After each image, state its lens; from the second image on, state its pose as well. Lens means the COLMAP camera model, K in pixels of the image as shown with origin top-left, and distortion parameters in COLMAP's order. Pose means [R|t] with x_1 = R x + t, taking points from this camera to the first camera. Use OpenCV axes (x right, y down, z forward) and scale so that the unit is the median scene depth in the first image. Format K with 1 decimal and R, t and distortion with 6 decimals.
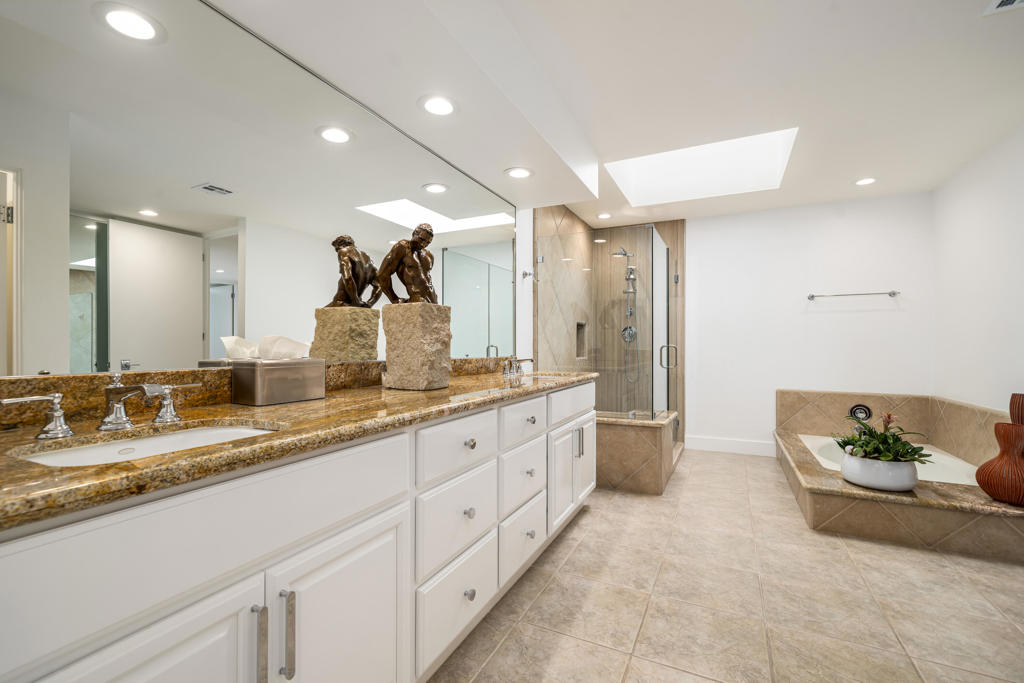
lens RADIAL K [[465.2, 0, 503.8], [0, 465.2, 345.2], [0, 0, 1]] dist [0.000237, -0.000116]
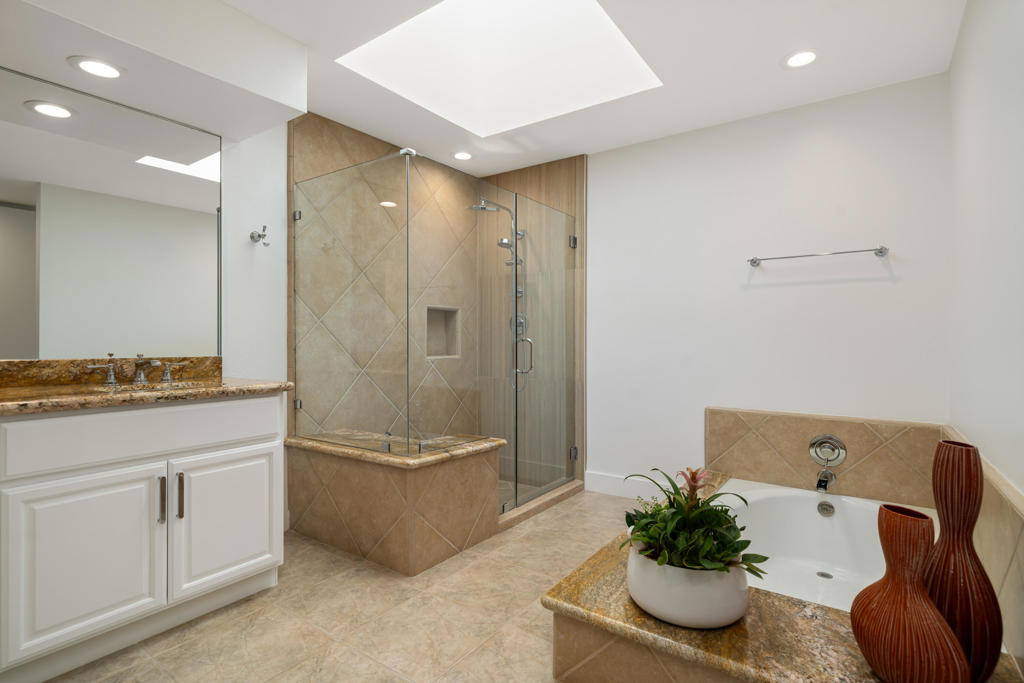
lens RADIAL K [[521.5, 0, 514.8], [0, 521.5, 343.4], [0, 0, 1]] dist [0.003612, 0.000259]
pose [[0.986757, 0.000061, -0.162208, 0.517401], [0.001423, 0.999958, 0.009034, -0.000439], [0.162202, -0.009145, 0.986715, 0.284346]]
